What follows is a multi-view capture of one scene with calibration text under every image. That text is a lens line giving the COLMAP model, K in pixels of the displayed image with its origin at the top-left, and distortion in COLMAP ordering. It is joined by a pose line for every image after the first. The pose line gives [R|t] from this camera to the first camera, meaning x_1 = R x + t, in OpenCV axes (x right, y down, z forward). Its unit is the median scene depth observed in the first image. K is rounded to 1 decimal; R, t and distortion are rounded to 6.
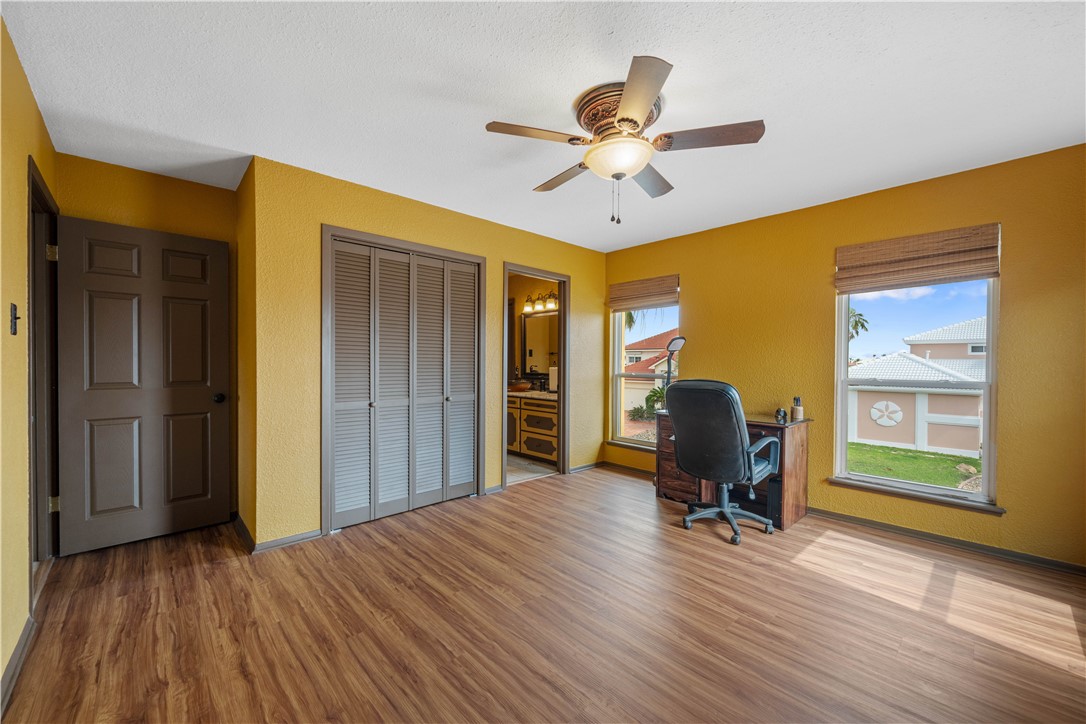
lens RADIAL K [[430.6, 0, 543.0], [0, 430.6, 362.0], [0, 0, 1]] dist [0.000242, 0.000051]
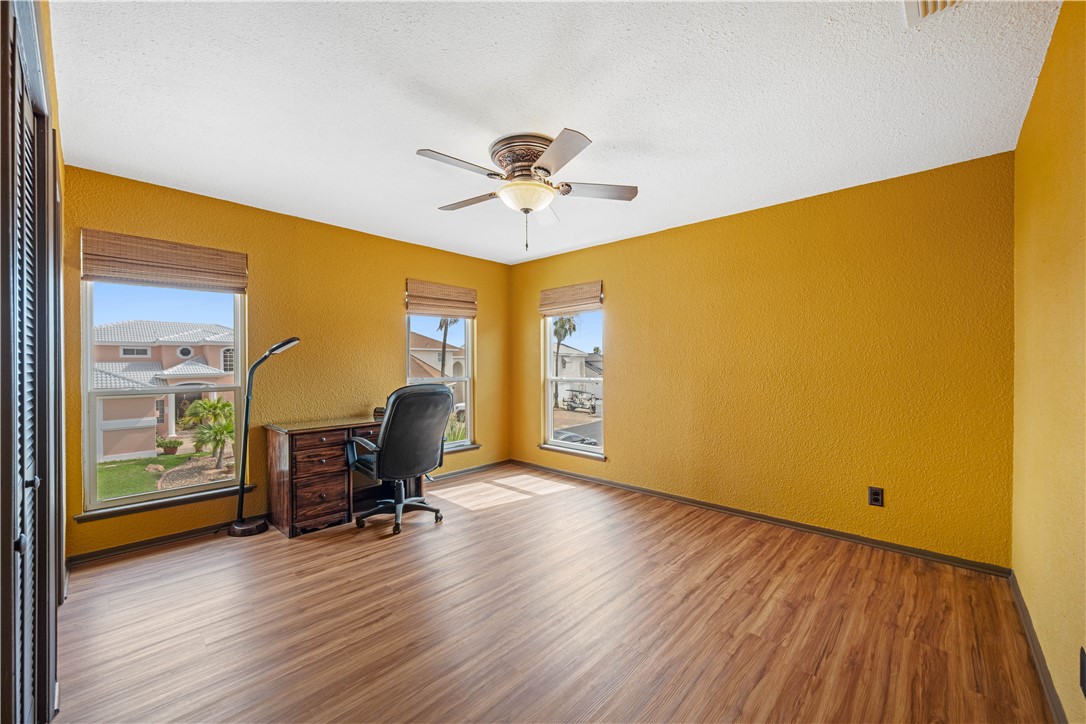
lens RADIAL K [[431.8, 0, 543.0], [0, 431.8, 362.0], [0, 0, 1]] dist [-0.000536, -0.000017]
pose [[-0.056357, -0.002024, 0.998409, -0.744790], [0.010888, 0.999937, 0.002642, -0.013296], [-0.998351, 0.011019, -0.056331, 0.765760]]
